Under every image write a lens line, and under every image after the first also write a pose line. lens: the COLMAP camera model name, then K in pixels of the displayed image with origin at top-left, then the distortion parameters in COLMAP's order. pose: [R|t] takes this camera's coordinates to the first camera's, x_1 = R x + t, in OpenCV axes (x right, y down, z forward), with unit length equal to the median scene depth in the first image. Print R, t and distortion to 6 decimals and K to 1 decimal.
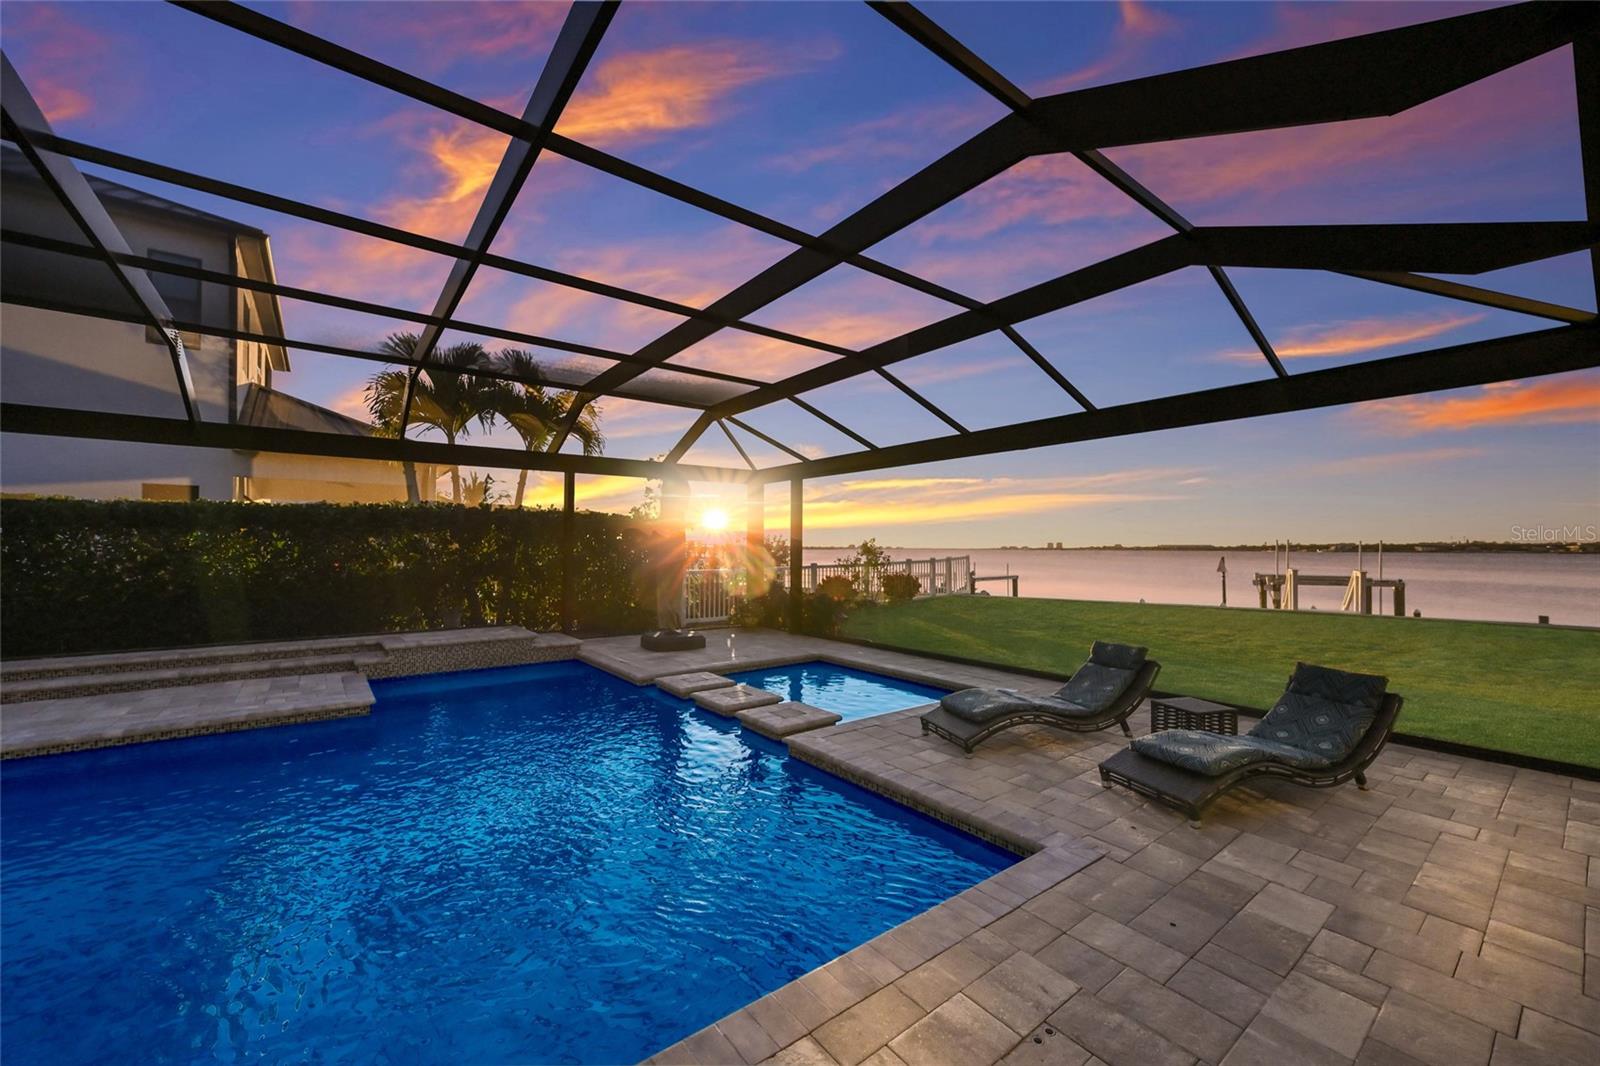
lens RADIAL K [[622.6, 0, 800.0], [0, 622.6, 533.0], [0, 0, 1]] dist [-0.000440, -0.000041]
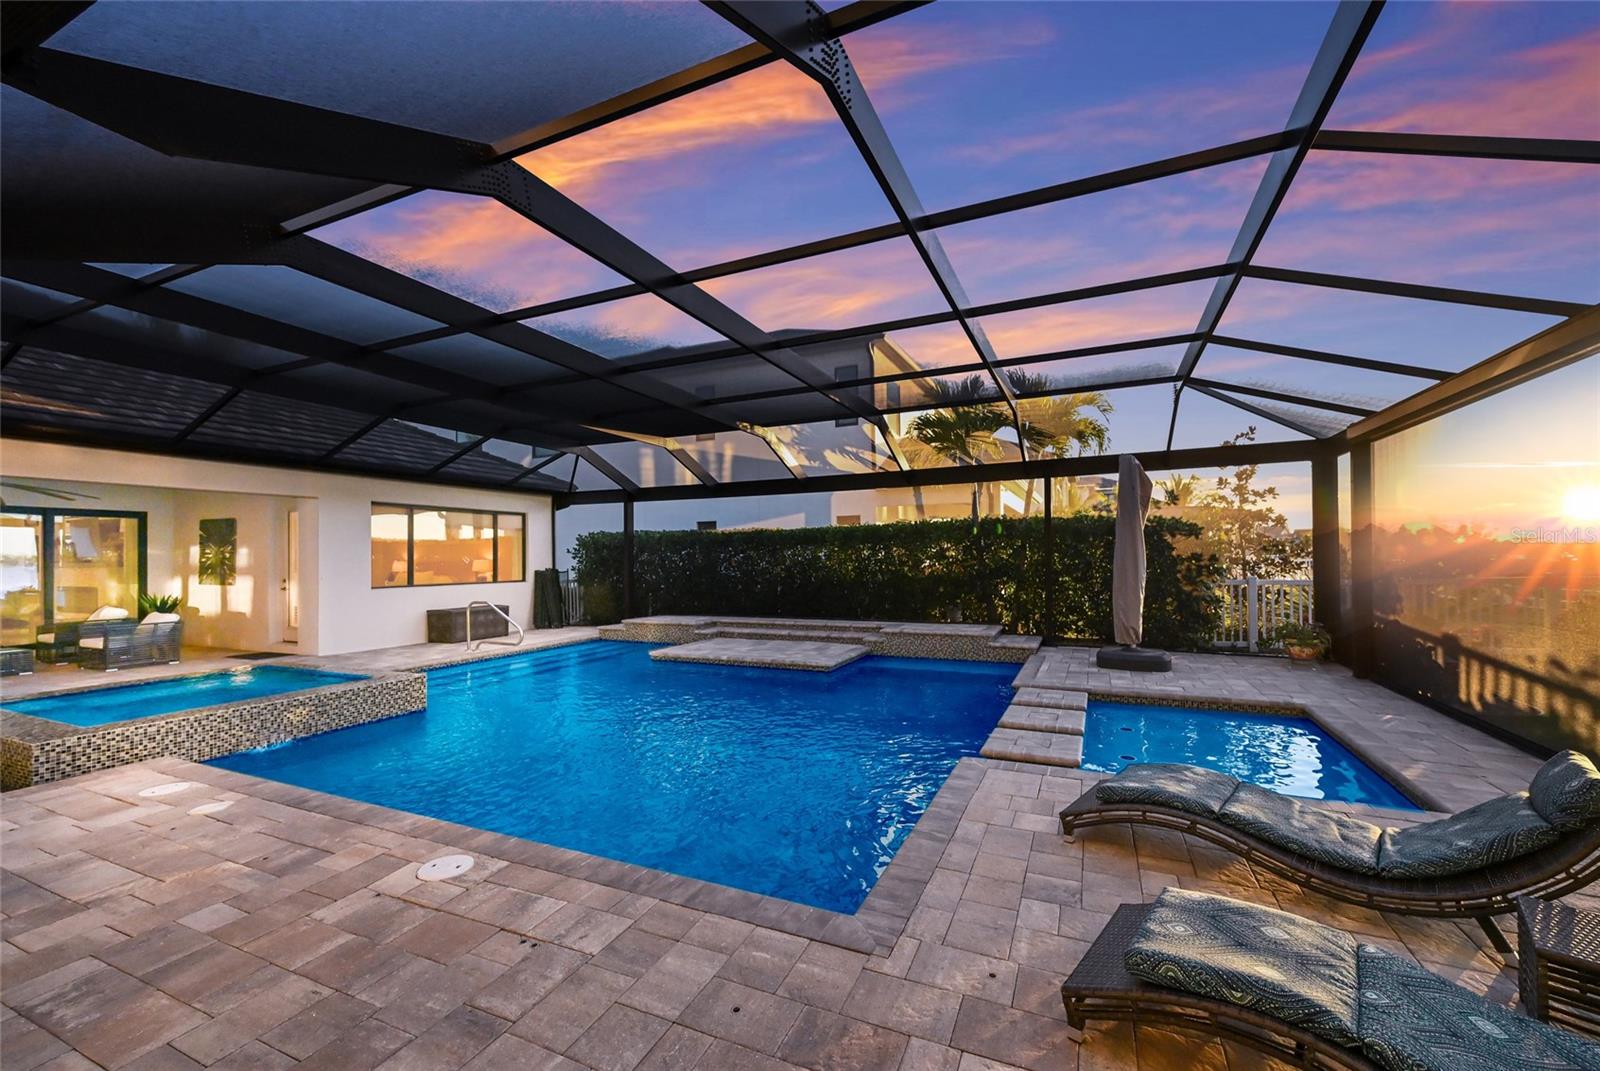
lens RADIAL K [[622.6, 0, 800.0], [0, 622.6, 535.5], [0, 0, 1]] dist [-0.000440, -0.000041]
pose [[0.479851, -0.036372, -0.876596, 0.470334], [0.029812, 0.999239, -0.025141, 0.009950], [0.876843, -0.014069, 0.480570, 0.235126]]
